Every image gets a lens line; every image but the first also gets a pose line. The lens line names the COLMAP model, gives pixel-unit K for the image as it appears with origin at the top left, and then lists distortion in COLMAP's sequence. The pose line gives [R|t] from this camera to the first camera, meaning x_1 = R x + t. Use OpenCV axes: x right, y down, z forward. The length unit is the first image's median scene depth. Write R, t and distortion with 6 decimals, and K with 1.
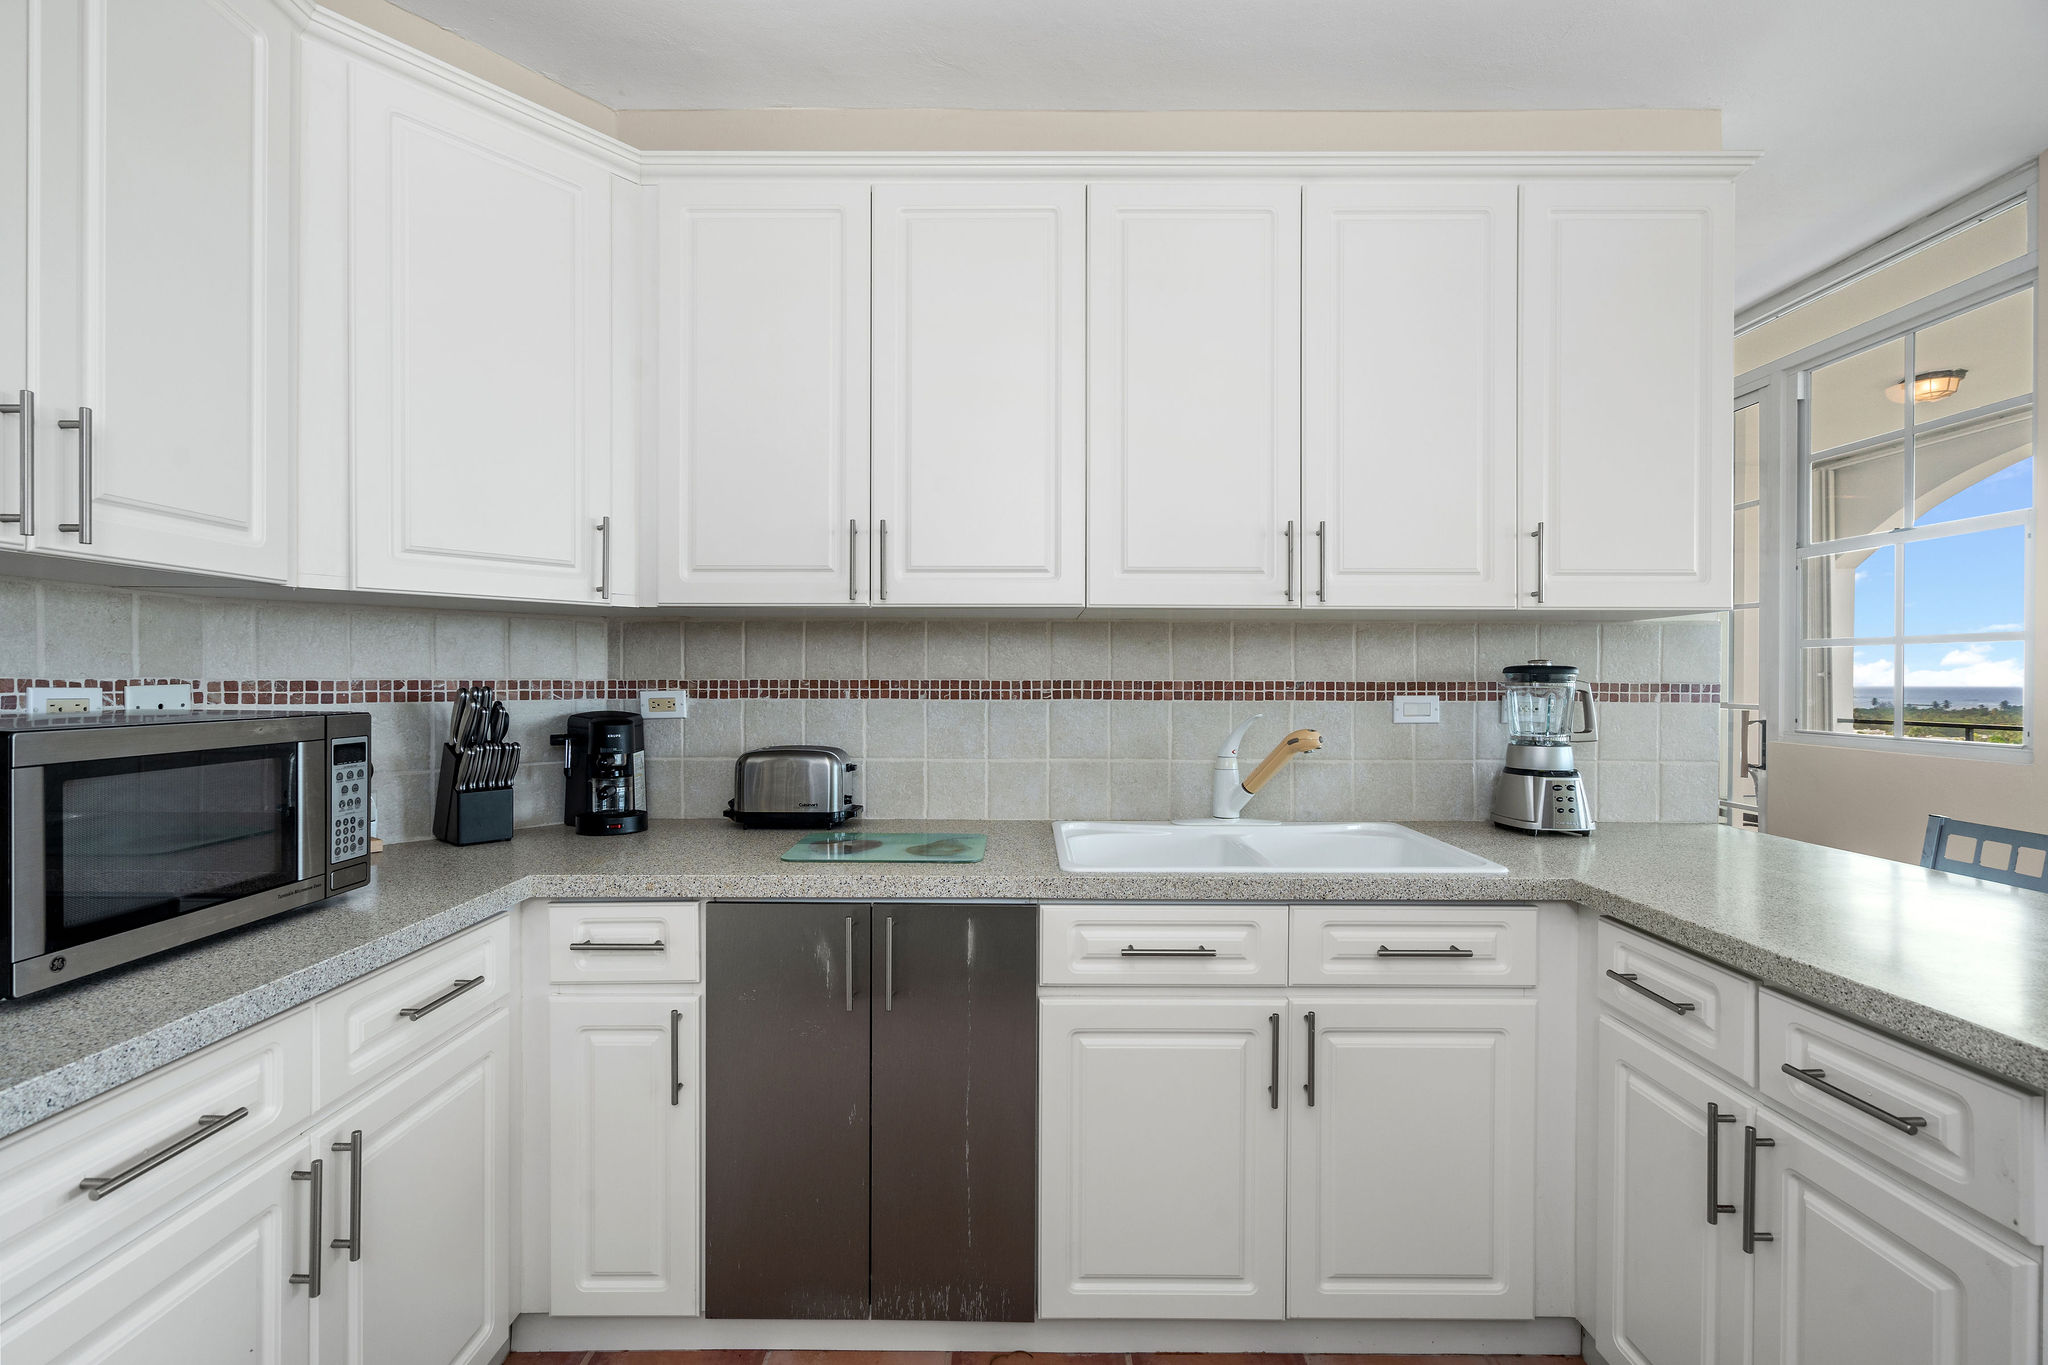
lens RADIAL K [[926.1, 0, 1014.6], [0, 926.1, 689.4], [0, 0, 1]] dist [0.006020, 0.001203]
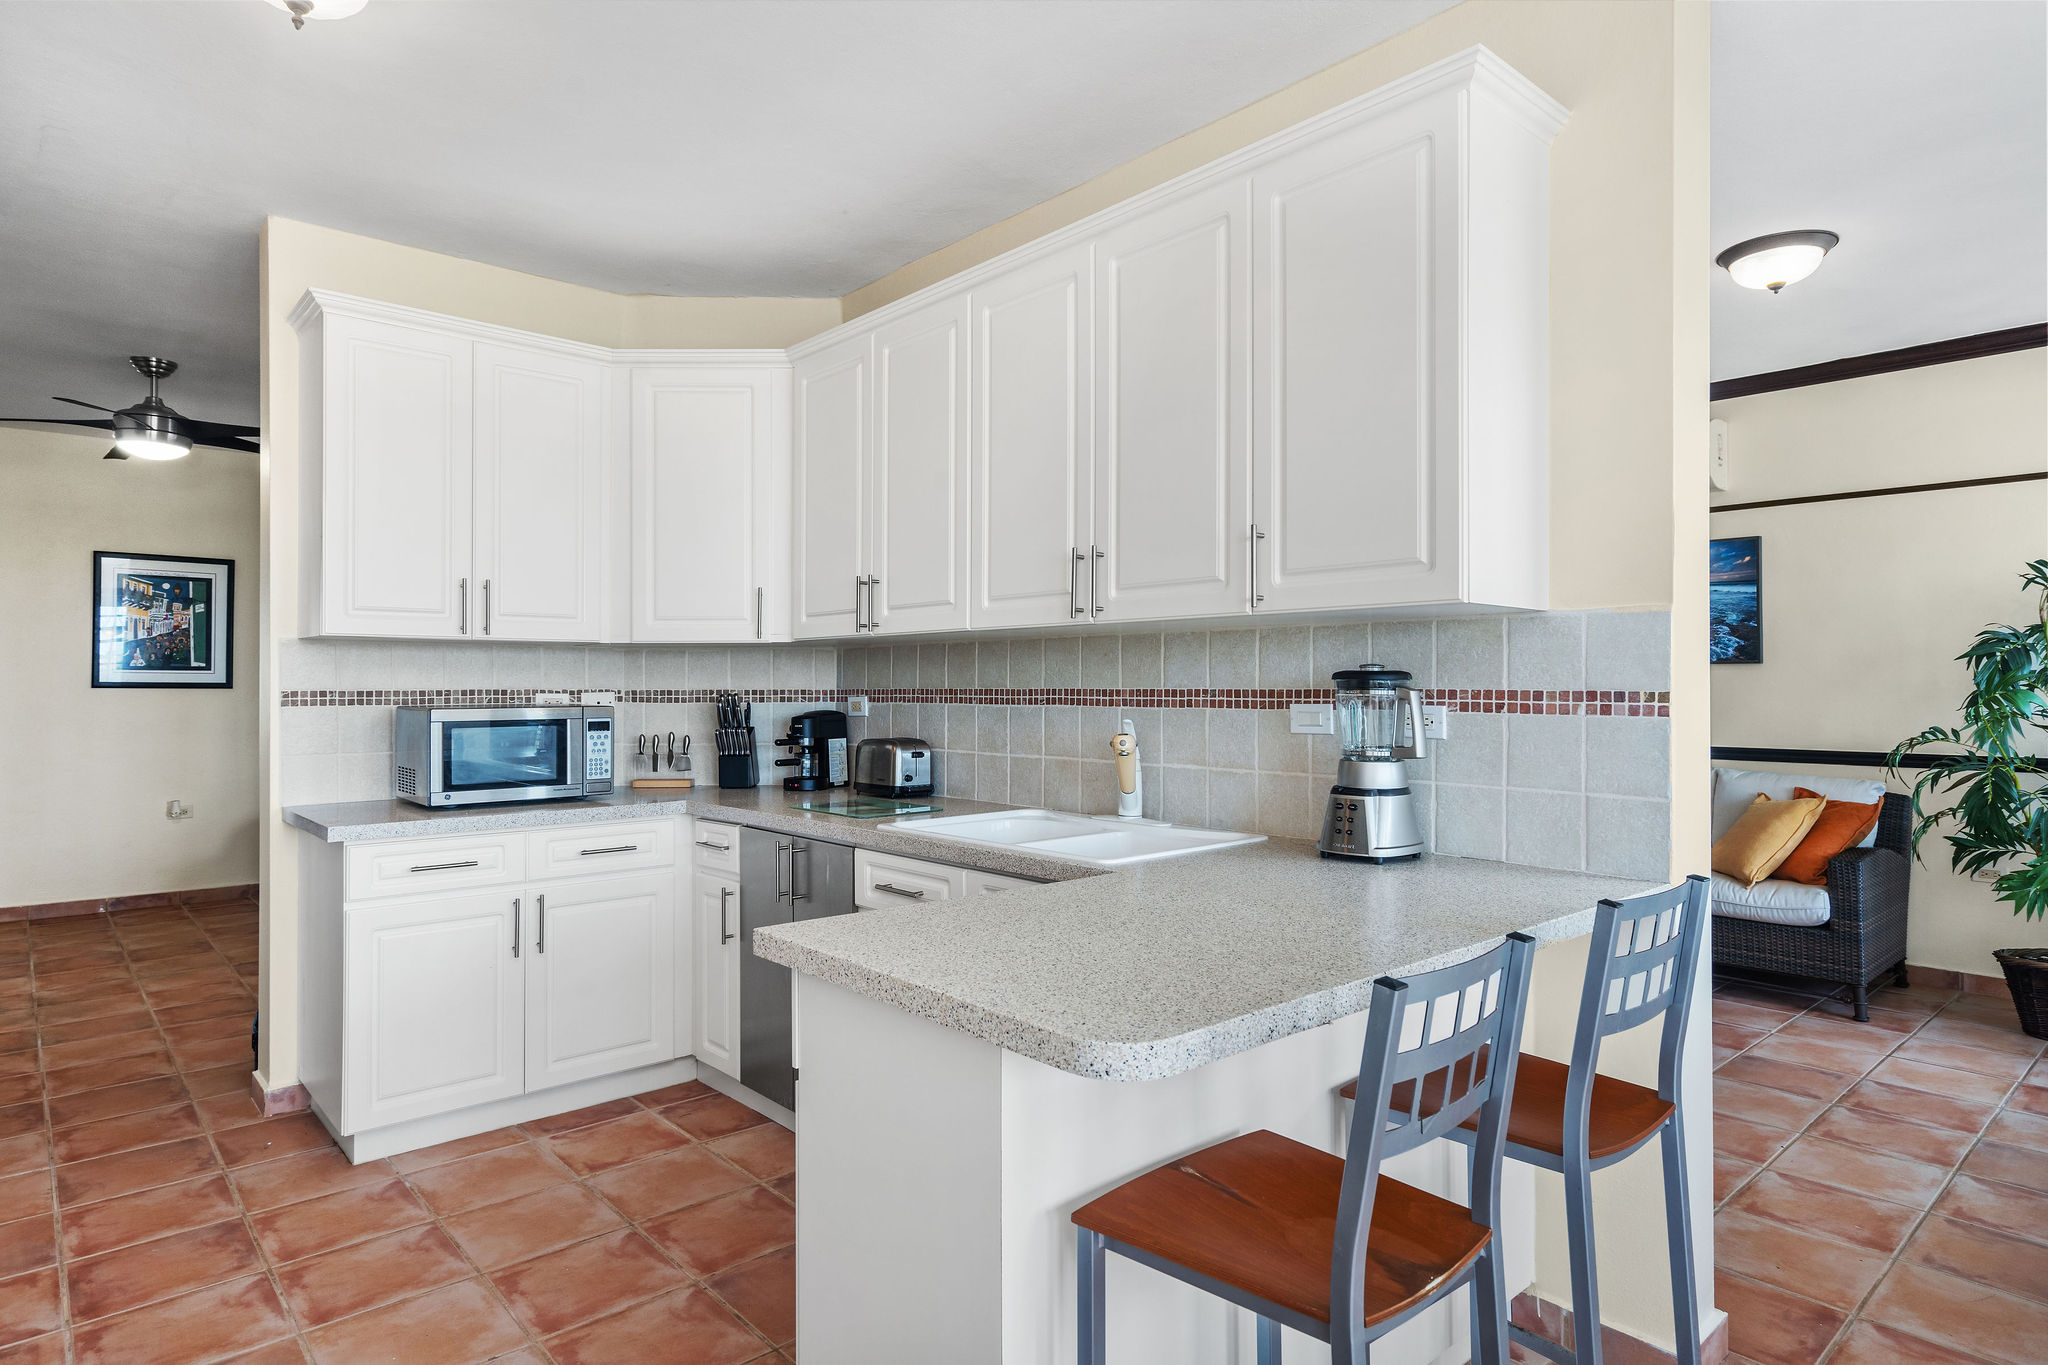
lens RADIAL K [[1140.1, 0, 1022.2], [0, 1140.1, 669.6], [0, 0, 1]] dist [0.009686, 0.002918]
pose [[0.666274, -0.015132, -0.745553, 1.095257], [-0.004371, 0.999698, -0.024196, 0.001089], [0.745694, 0.019380, 0.666006, 0.019669]]
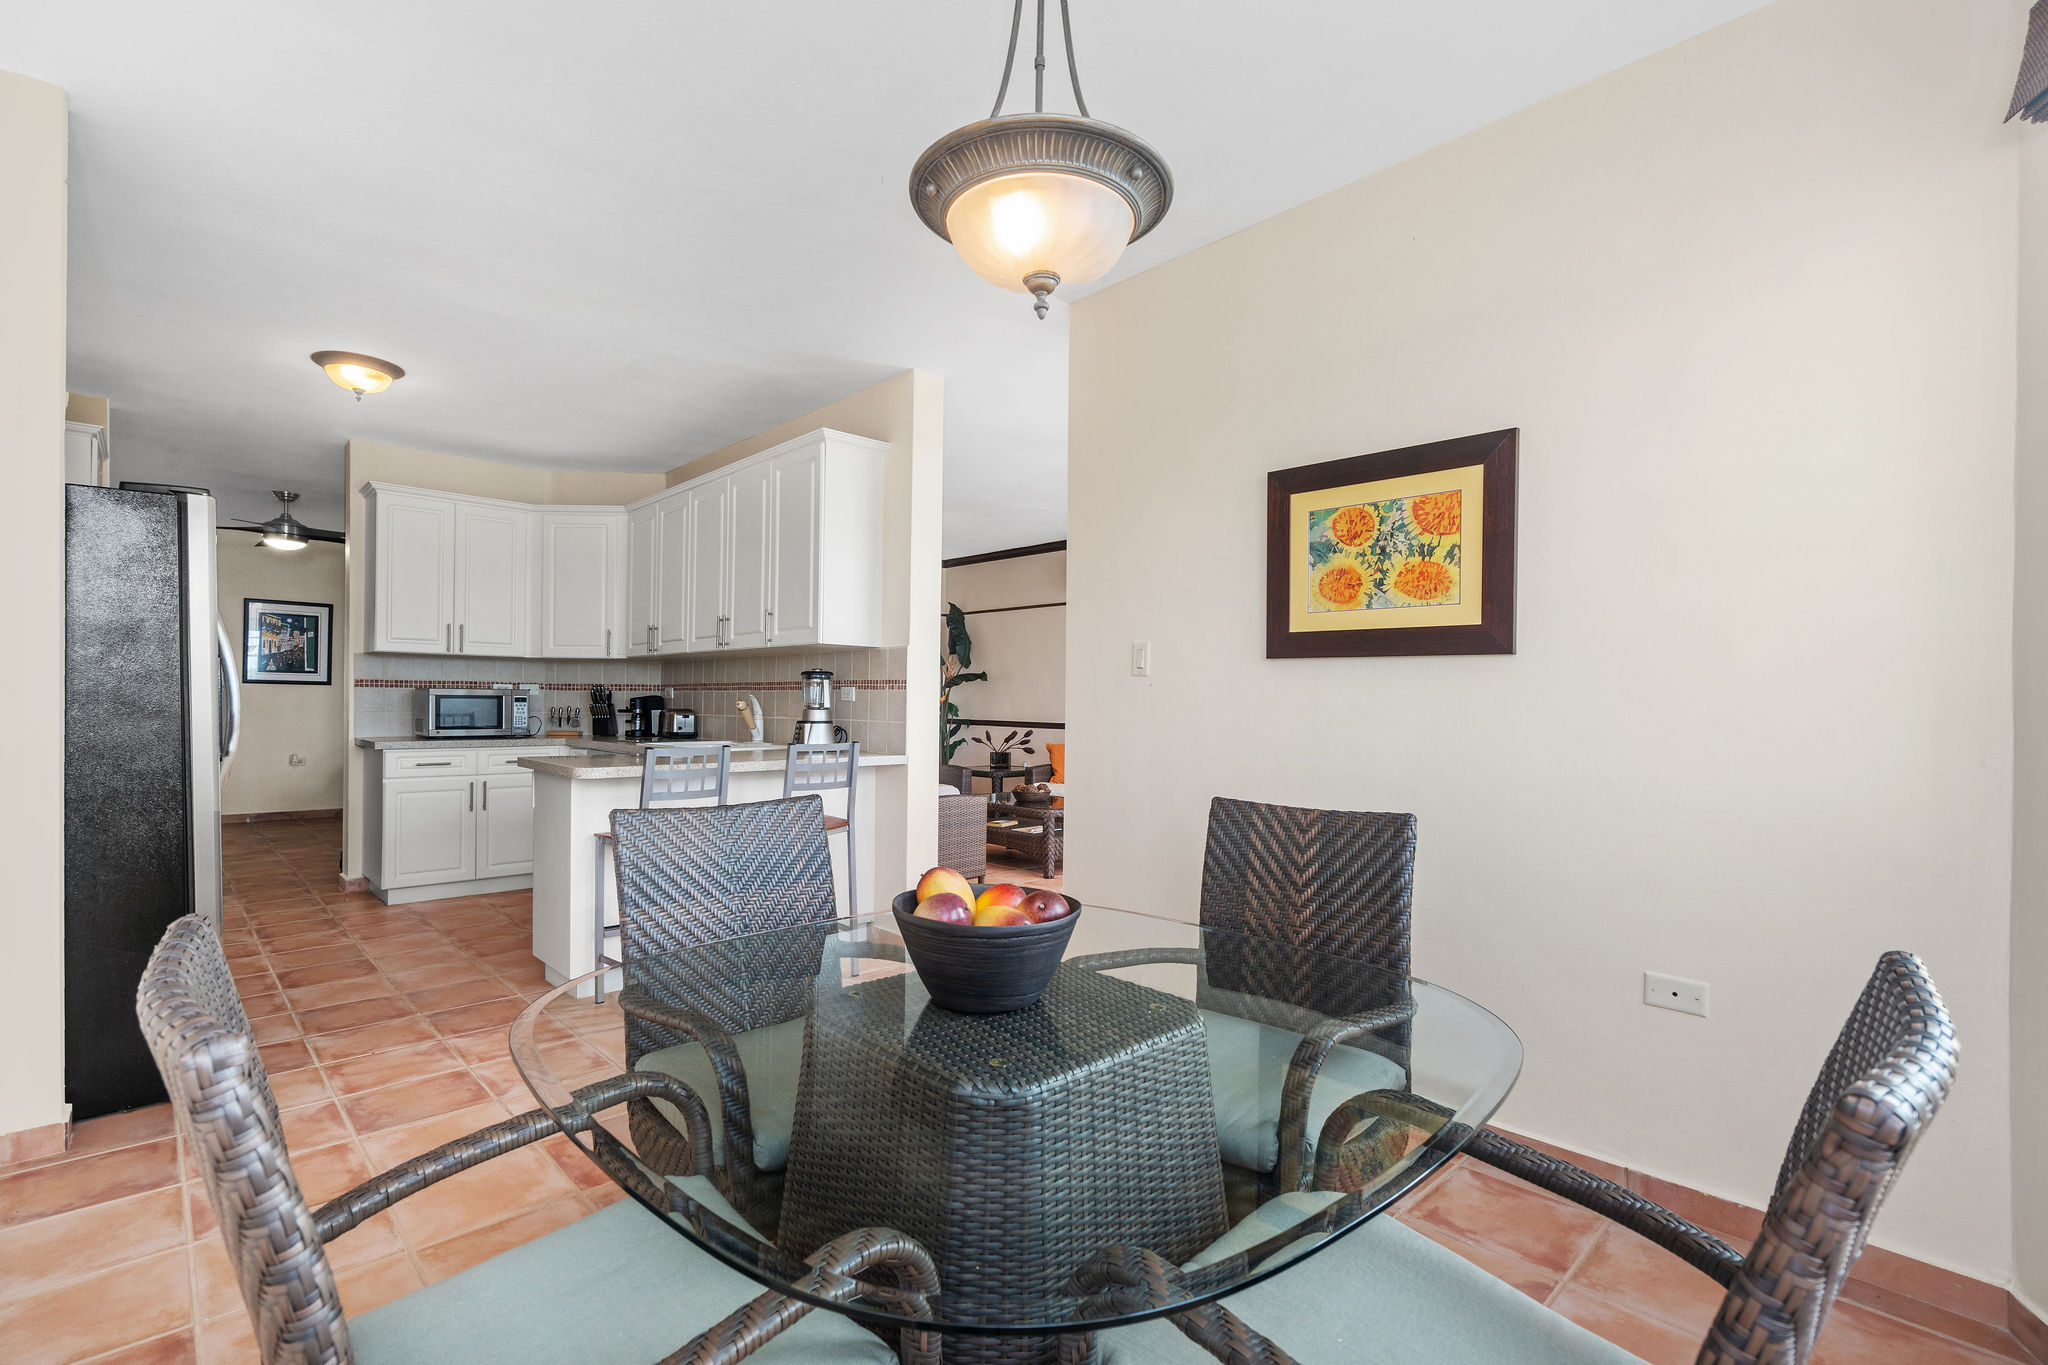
lens RADIAL K [[926.1, 0, 1012.9], [0, 926.1, 696.8], [0, 0, 1]] dist [0.006020, 0.001203]
pose [[0.686809, -0.001211, -0.726837, 2.245467], [-0.015788, 0.999738, -0.016584, 0.055278], [0.726666, 0.022865, 0.686610, -0.116198]]
